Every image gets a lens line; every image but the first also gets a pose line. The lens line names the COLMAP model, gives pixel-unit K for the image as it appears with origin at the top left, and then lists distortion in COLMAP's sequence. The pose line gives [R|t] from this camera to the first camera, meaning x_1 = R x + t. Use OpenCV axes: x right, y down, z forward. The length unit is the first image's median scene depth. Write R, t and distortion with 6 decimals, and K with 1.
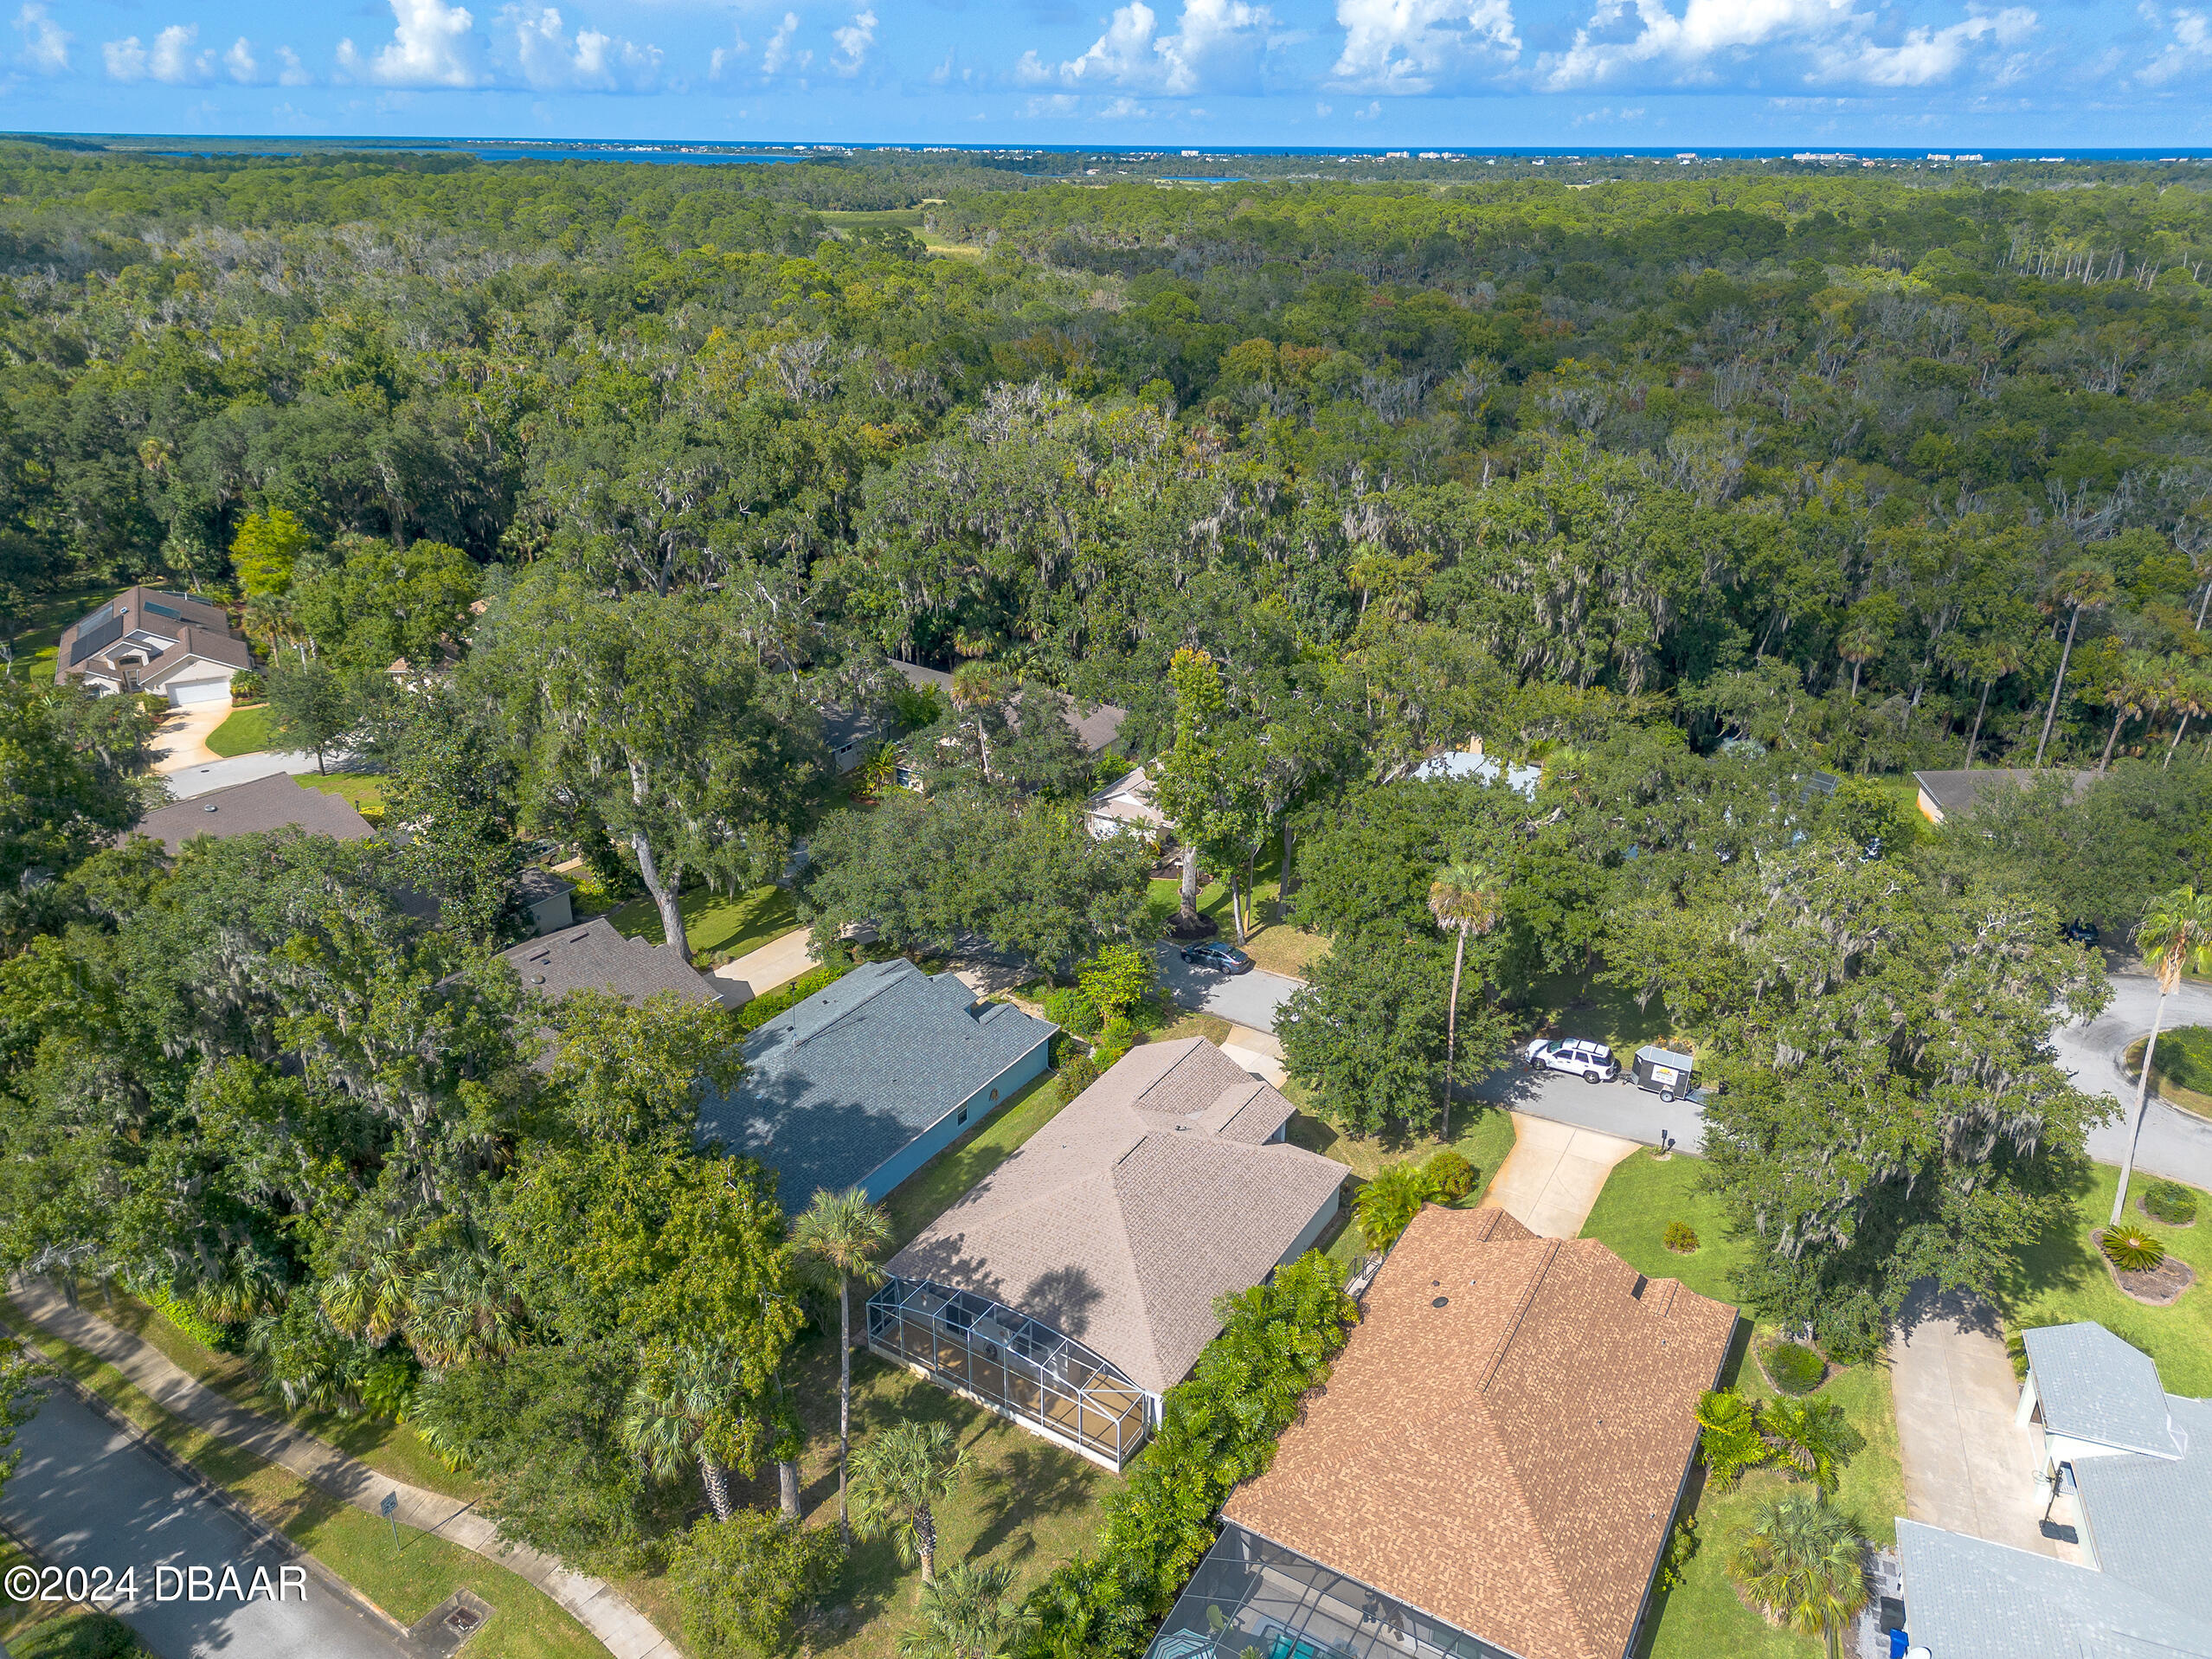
lens RADIAL K [[1508.4, 0, 1106.3], [0, 1508.4, 907.7], [0, 0, 1]] dist [0.046986, -0.034385]
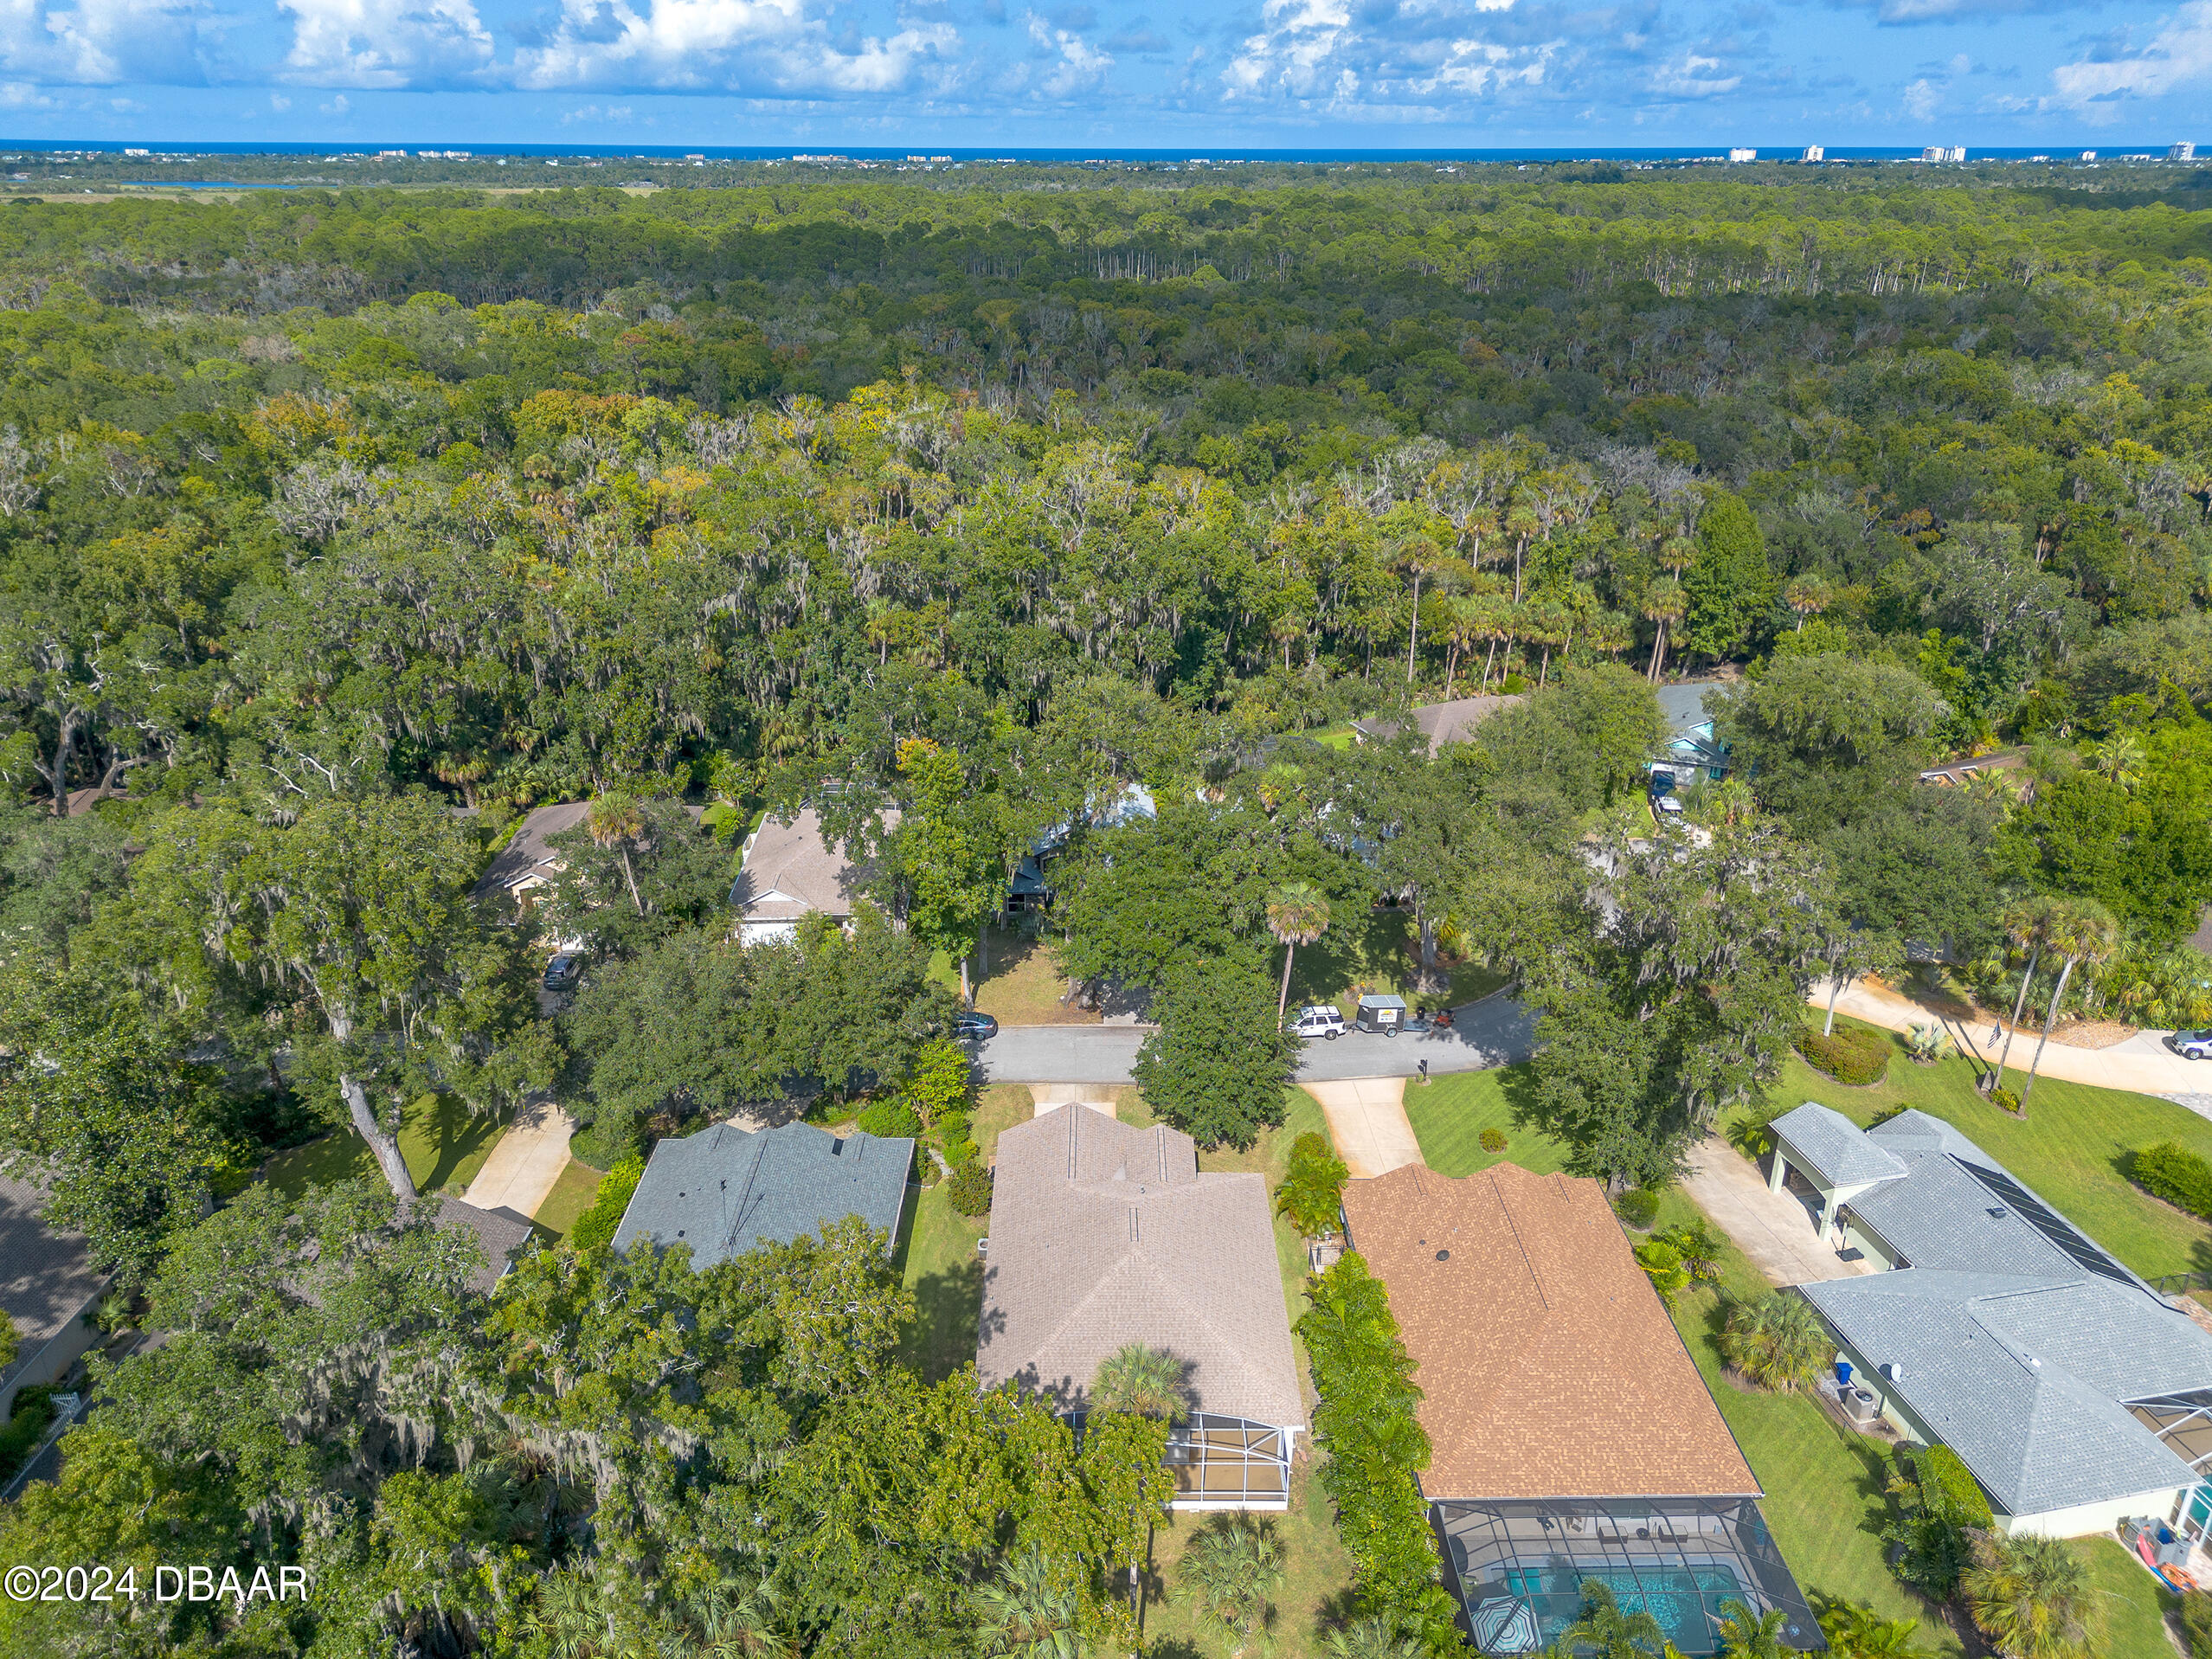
lens RADIAL K [[1508.4, 0, 1106.3], [0, 1508.4, 907.7], [0, 0, 1]] dist [0.046986, -0.034385]
pose [[0.842976, -0.242595, 0.480144, -0.356689], [0.242478, 0.968082, 0.063416, -0.097524], [-0.480203, 0.062966, 0.874894, 0.065062]]
